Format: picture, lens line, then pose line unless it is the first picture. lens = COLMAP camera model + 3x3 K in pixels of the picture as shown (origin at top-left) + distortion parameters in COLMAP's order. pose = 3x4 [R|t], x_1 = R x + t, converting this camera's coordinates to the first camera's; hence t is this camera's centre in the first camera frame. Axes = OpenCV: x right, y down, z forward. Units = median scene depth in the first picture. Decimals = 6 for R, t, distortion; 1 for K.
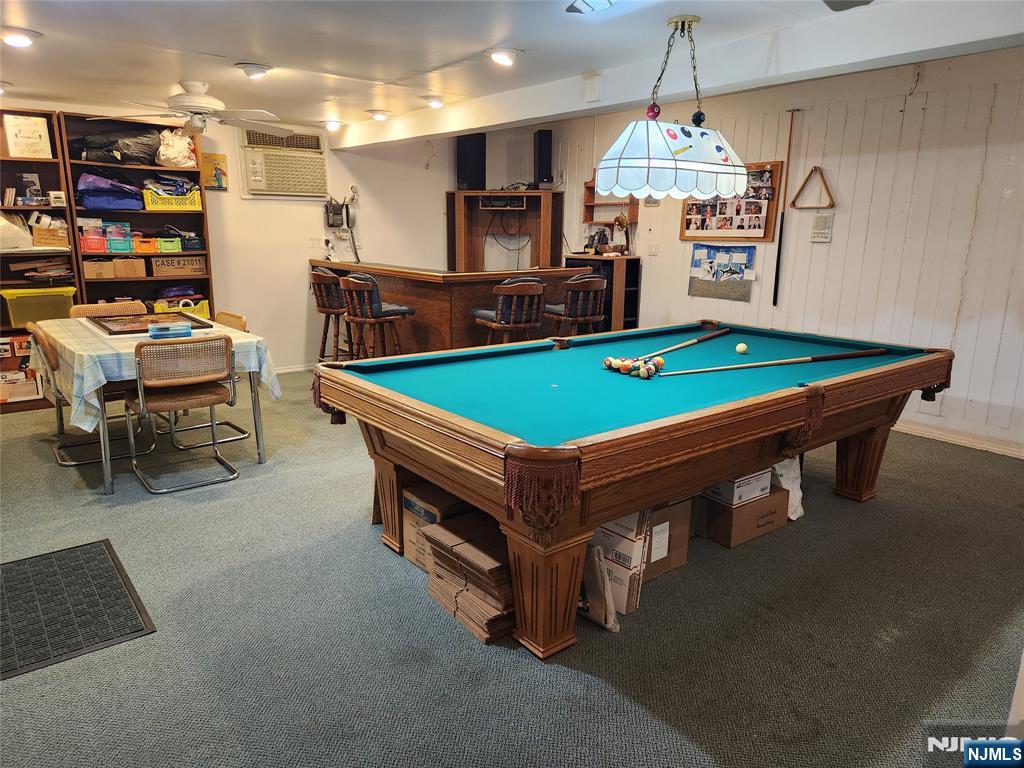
lens RADIAL K [[685.6, 0, 503.9], [0, 685.6, 387.5], [0, 0, 1]] dist [0.061856, -0.051709]
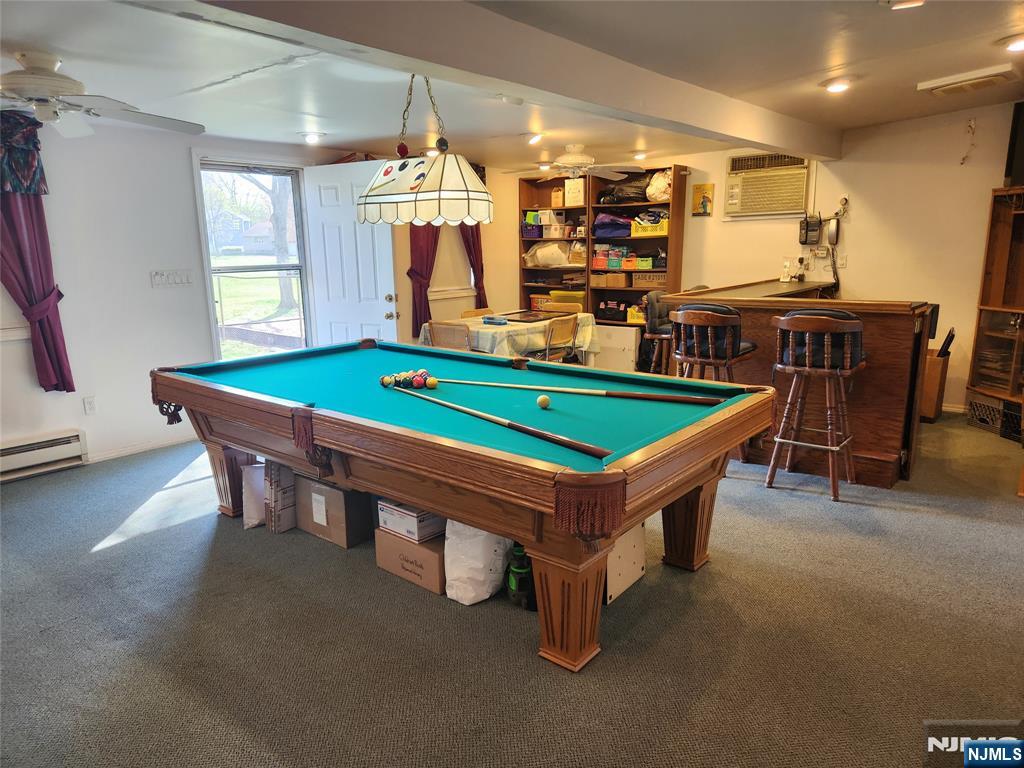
lens RADIAL K [[685.6, 0, 502.9], [0, 685.6, 385.6], [0, 0, 1]] dist [0.061856, -0.051709]
pose [[0.203094, 0.185732, -0.961382, 0.749717], [-0.202647, 0.968560, 0.144309, -0.122771], [0.957960, 0.165513, 0.234347, 0.515131]]
